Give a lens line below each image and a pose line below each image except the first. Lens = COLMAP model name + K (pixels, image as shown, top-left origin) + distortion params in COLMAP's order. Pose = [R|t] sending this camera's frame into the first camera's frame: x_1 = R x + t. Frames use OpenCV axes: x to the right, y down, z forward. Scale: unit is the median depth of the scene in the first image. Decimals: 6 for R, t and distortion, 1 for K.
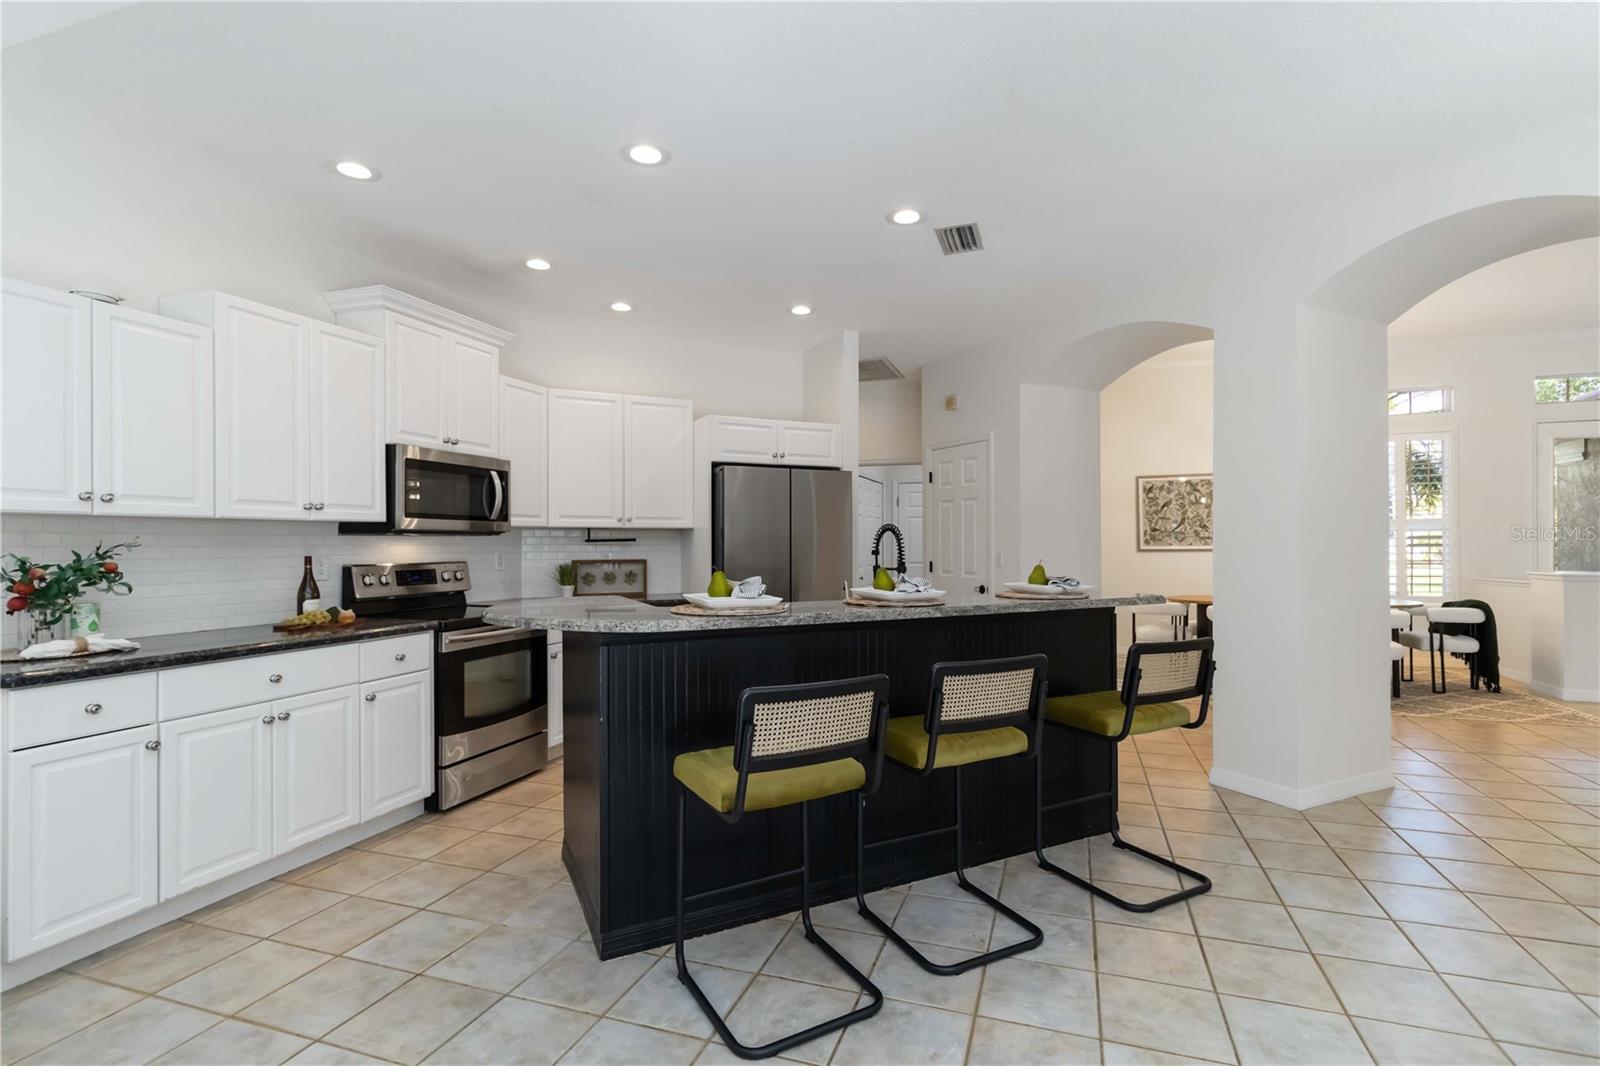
lens RADIAL K [[748.6, 0, 821.8], [0, 748.6, 542.2], [0, 0, 1]] dist [-0.002228, 0.002343]
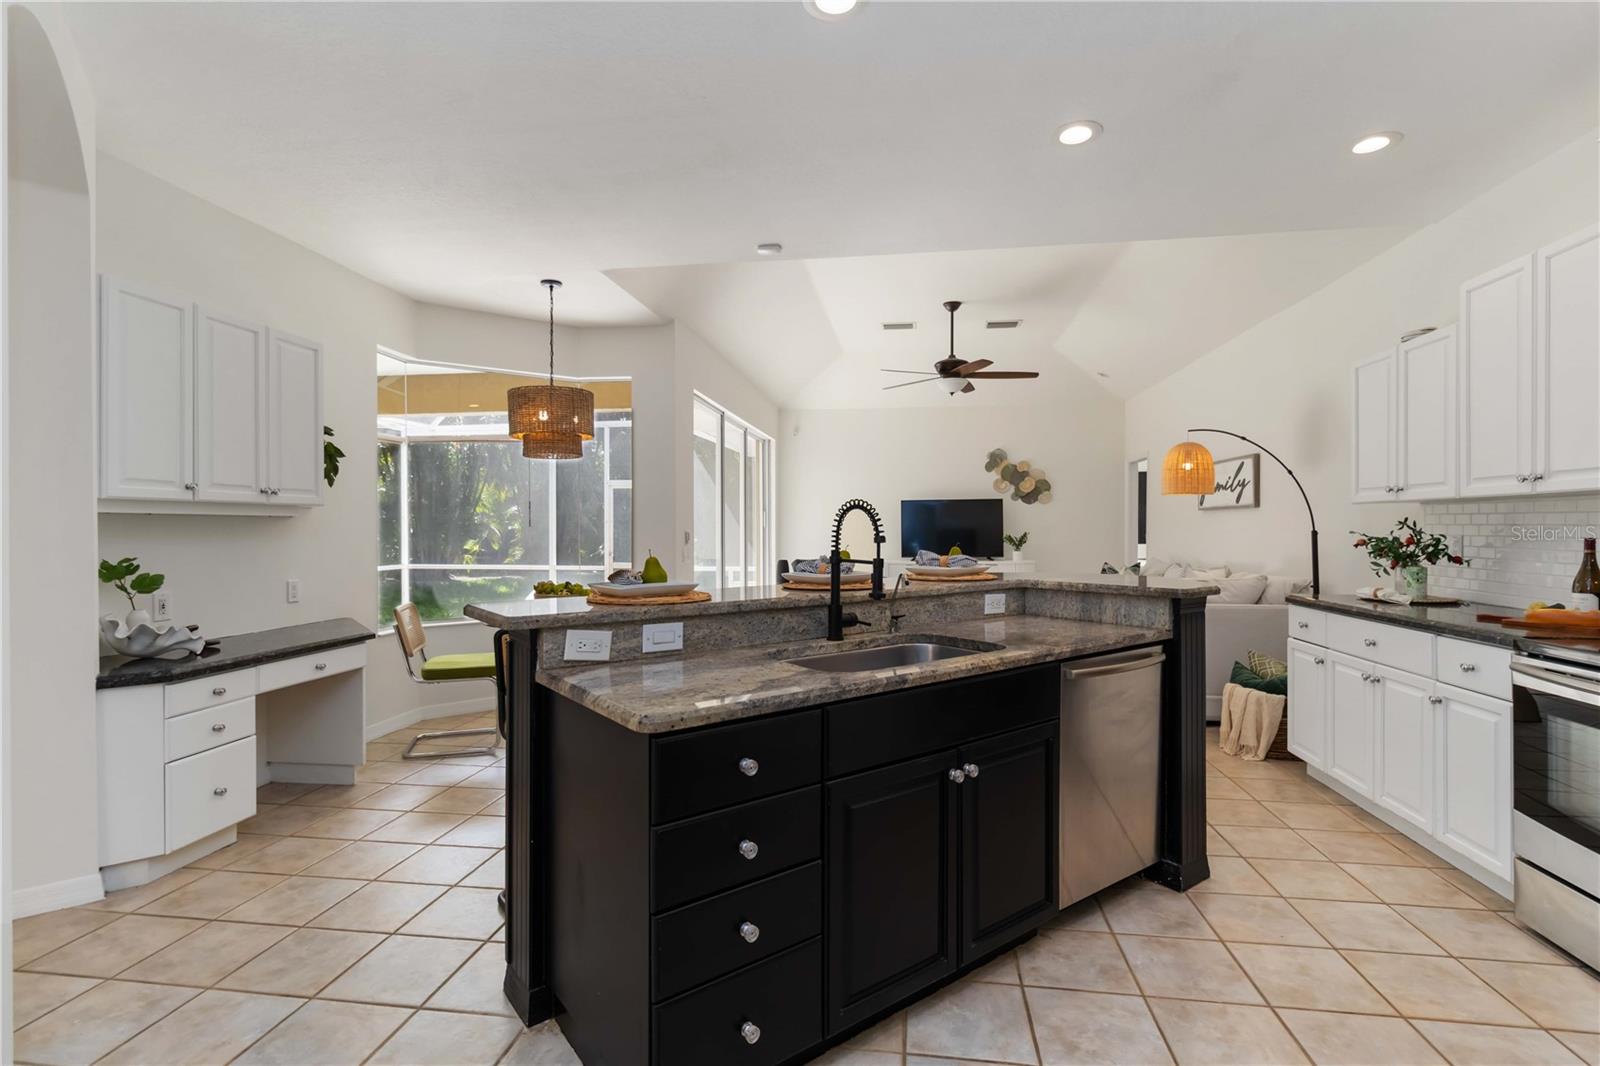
lens RADIAL K [[748.6, 0, 799.9], [0, 748.6, 532.3], [0, 0, 1]] dist [-0.002228, 0.002343]
pose [[-0.986215, 0.007473, -0.165300, 0.251012], [0.006427, 0.999956, 0.006860, 0.002175], [0.165344, 0.005703, -0.986219, 1.630701]]
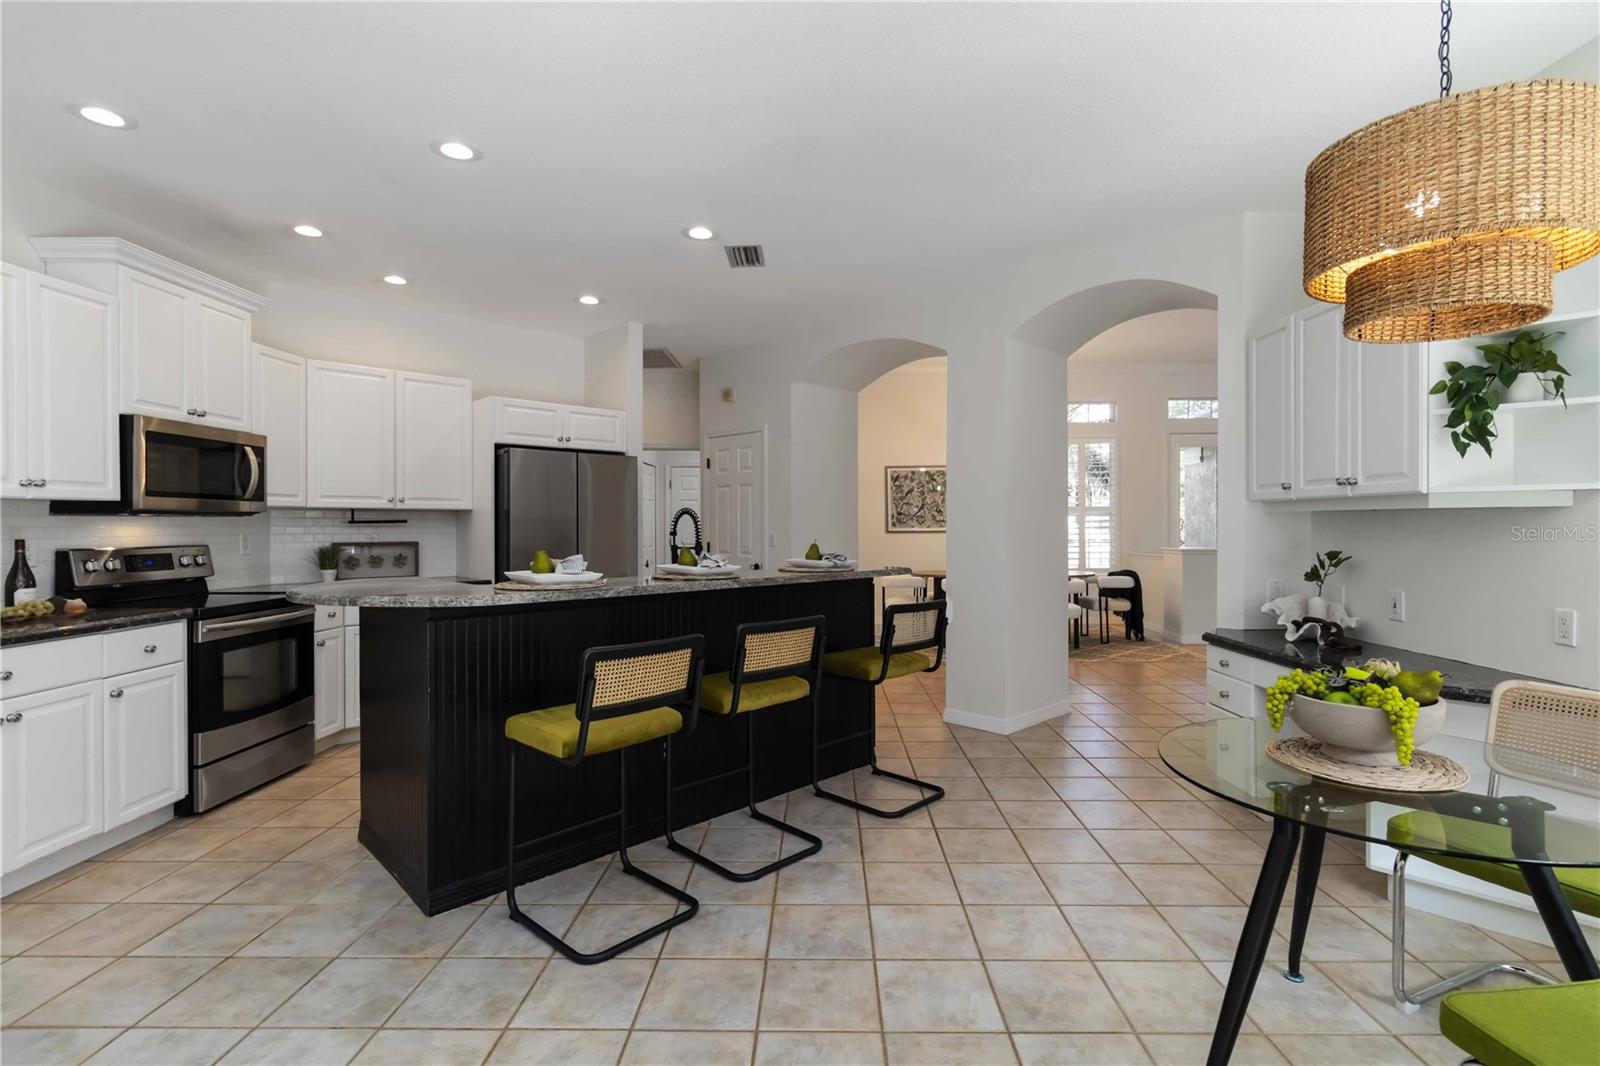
lens RADIAL K [[748.6, 0, 817.7], [0, 748.6, 530.9], [0, 0, 1]] dist [-0.002228, 0.002343]
pose [[0.951682, -0.000951, 0.307083, -0.064862], [-0.001800, 0.999961, 0.008675, -0.000393], [-0.307079, -0.008808, 0.951643, -0.122878]]
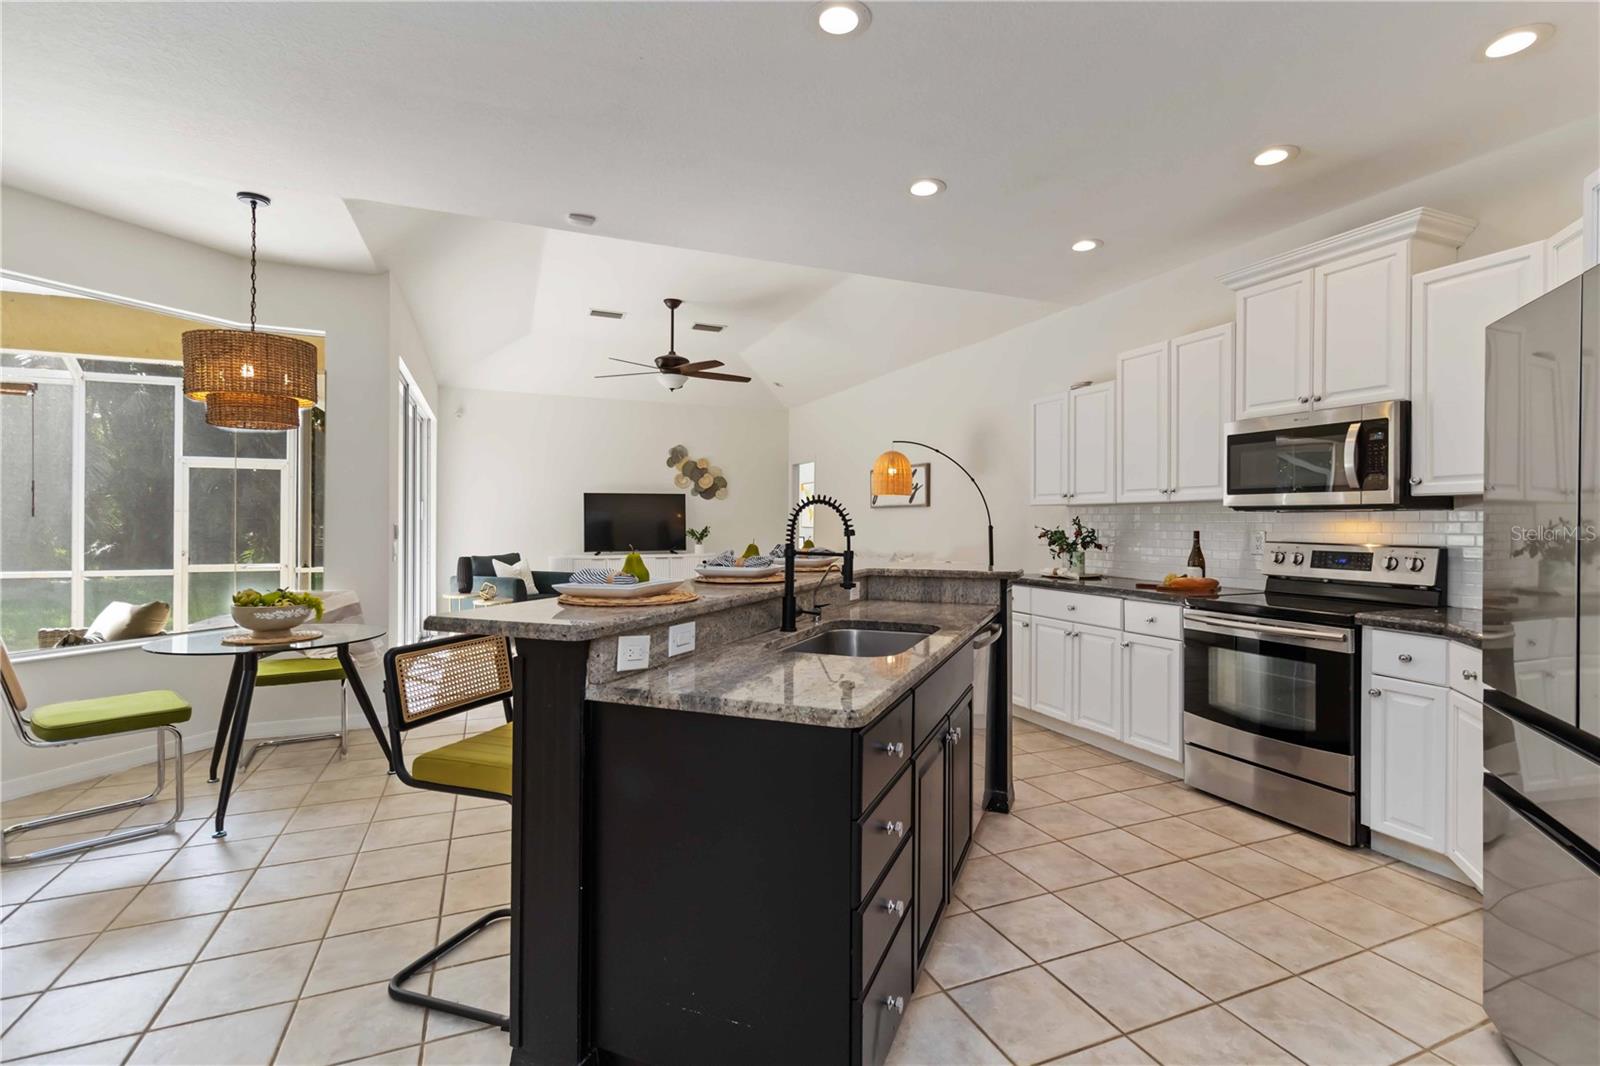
lens RADIAL K [[748.6, 0, 806.4], [0, 748.6, 522.9], [0, 0, 1]] dist [-0.002228, 0.002343]
pose [[-0.756870, 0.002572, -0.653560, 0.569612], [-0.000239, 0.999991, 0.004213, 0.000928], [0.653565, 0.003344, -0.756863, 1.497875]]
